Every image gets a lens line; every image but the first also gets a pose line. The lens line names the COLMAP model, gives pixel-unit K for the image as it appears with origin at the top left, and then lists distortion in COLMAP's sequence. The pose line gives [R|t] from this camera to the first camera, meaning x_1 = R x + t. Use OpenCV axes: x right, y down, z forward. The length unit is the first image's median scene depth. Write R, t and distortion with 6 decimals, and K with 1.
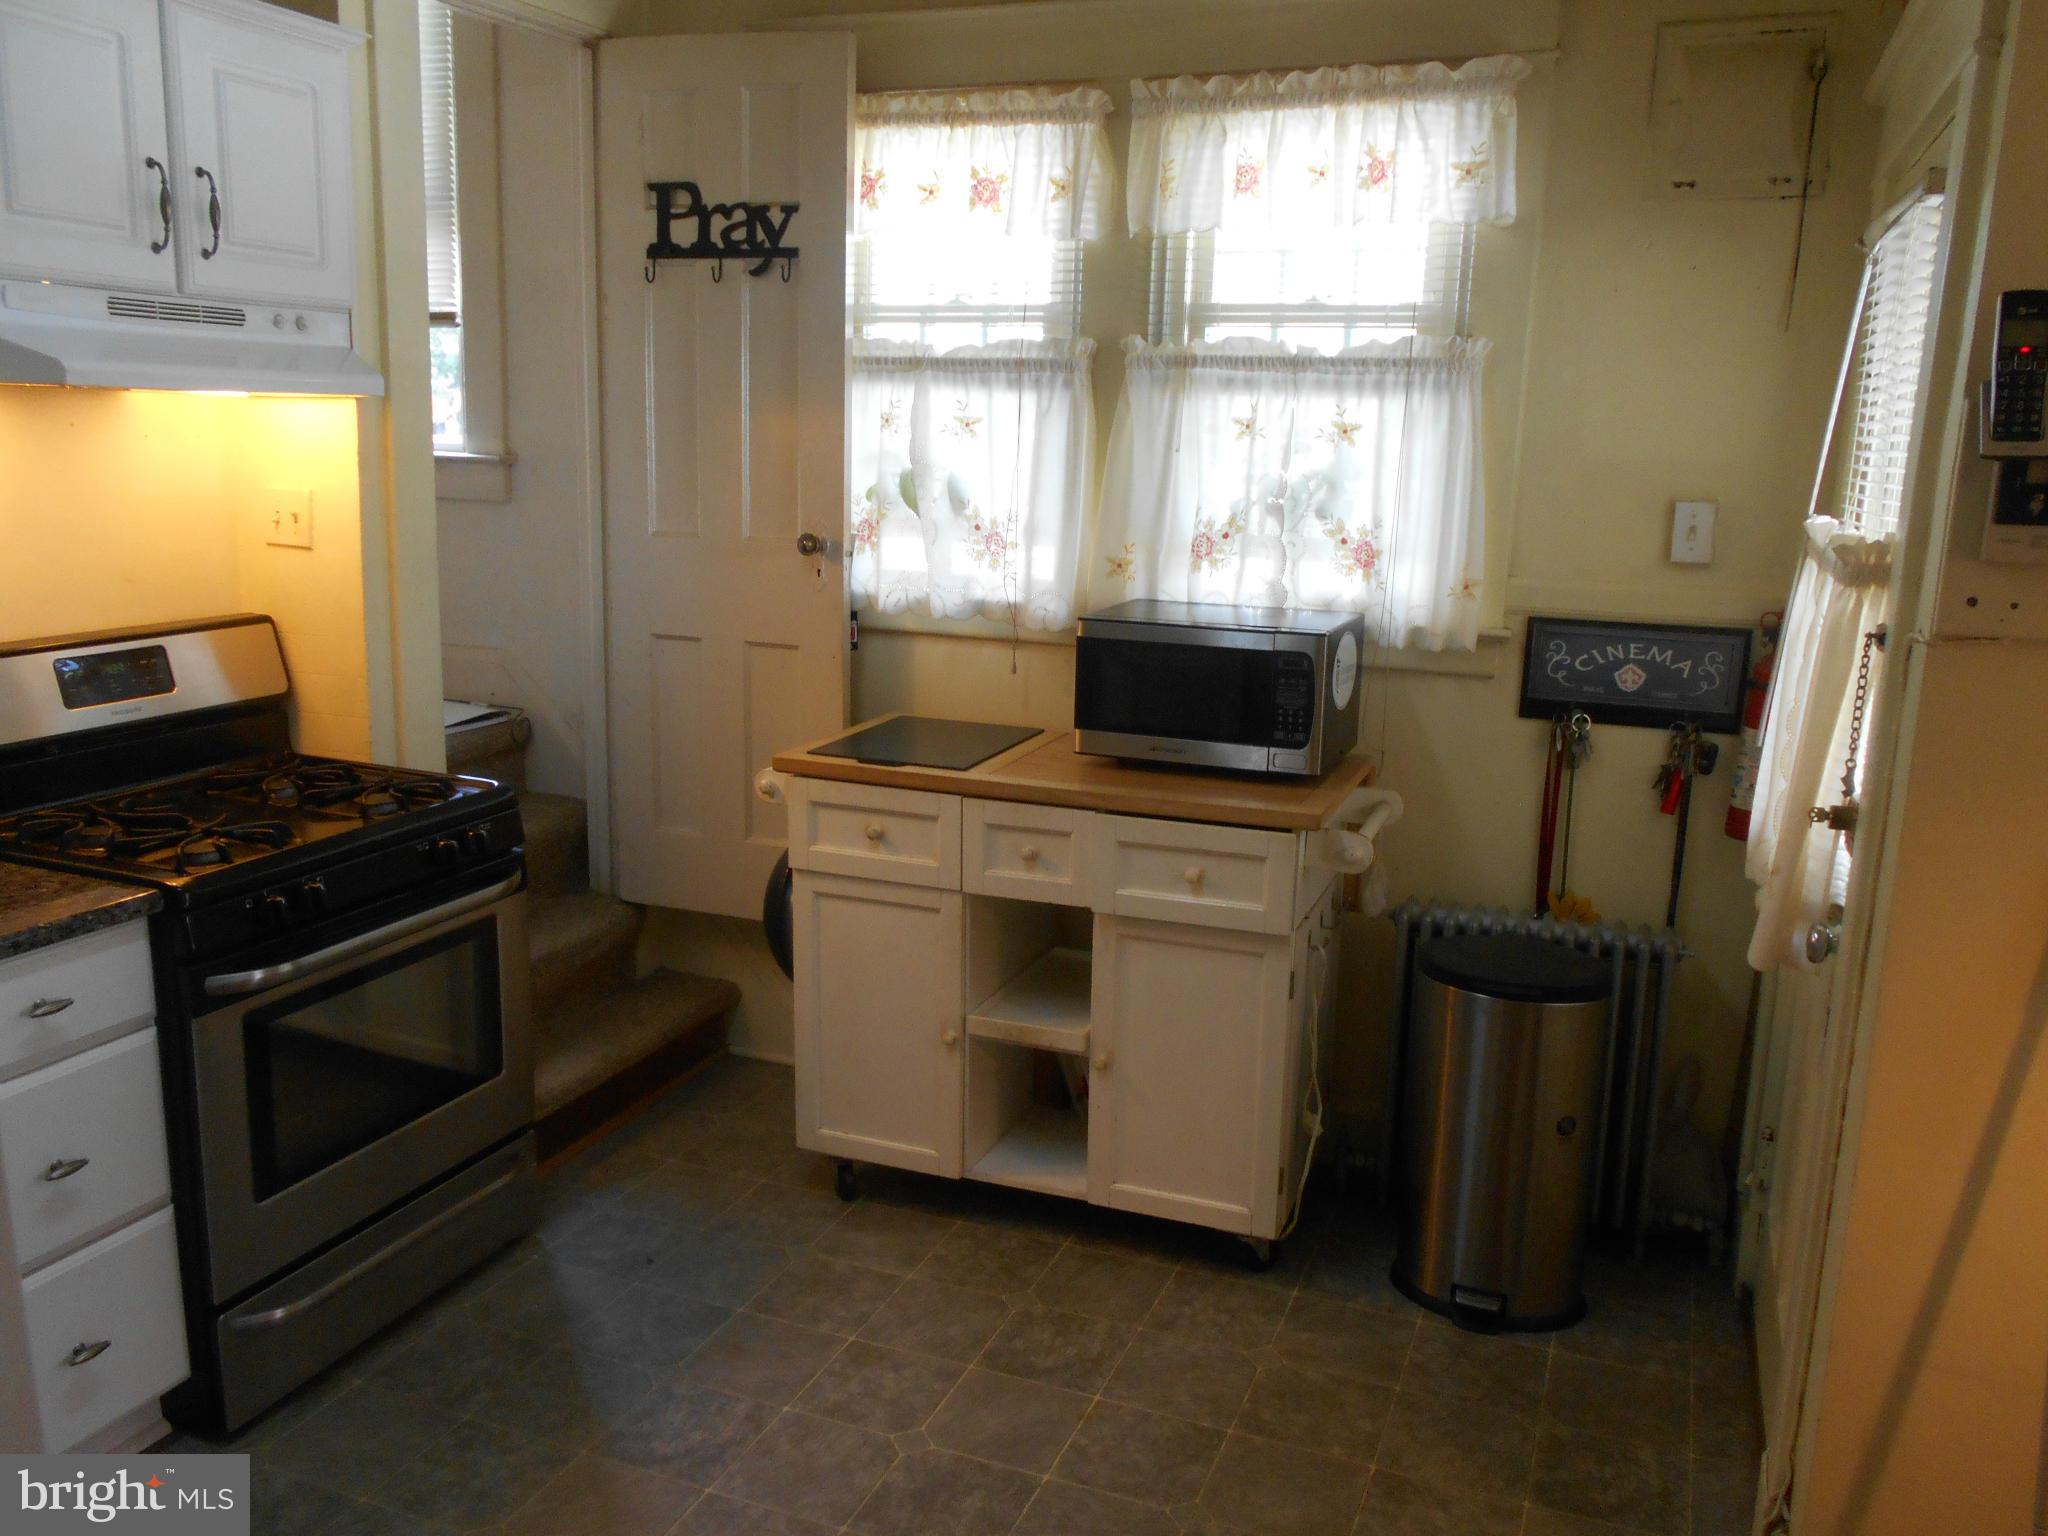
lens RADIAL K [[1621.3, 0, 1025.1], [0, 1621.3, 771.8], [0, 0, 1]] dist [-0.038441, 0.124217]
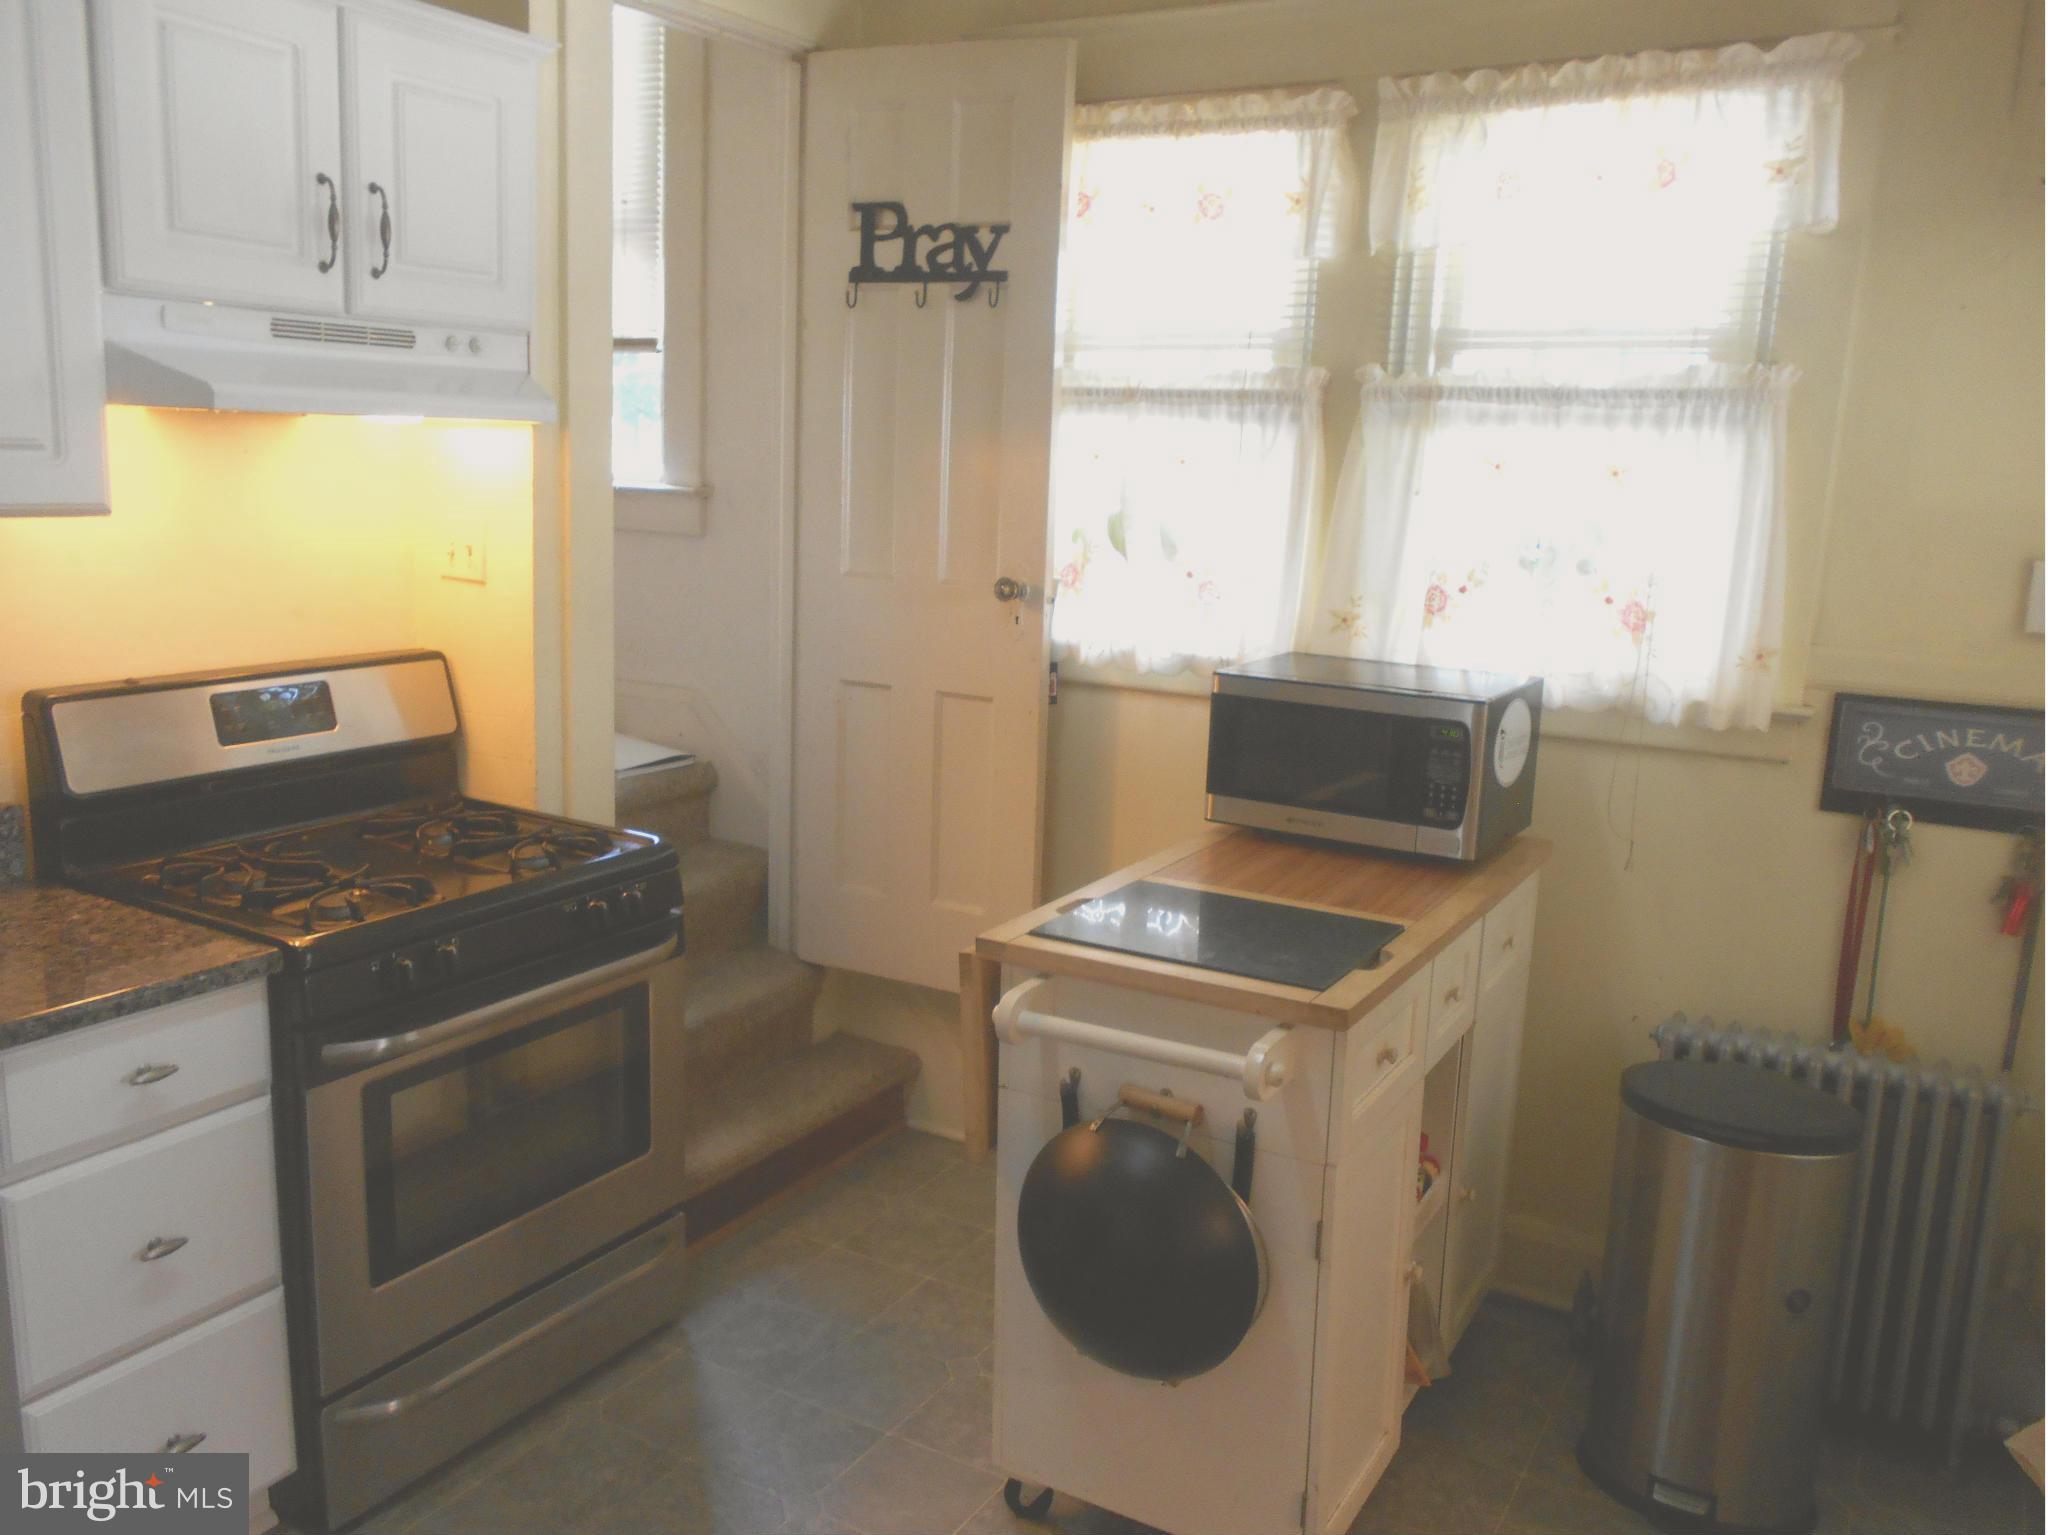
lens RADIAL K [[1621.3, 0, 1025.1], [0, 1621.3, 771.3], [0, 0, 1]] dist [-0.038441, 0.124217]
pose [[0.989775, 0.036687, -0.137837, 0.009505], [-0.040185, 0.998935, -0.022682, -0.018480], [0.136858, 0.027989, 0.990195, 0.102436]]
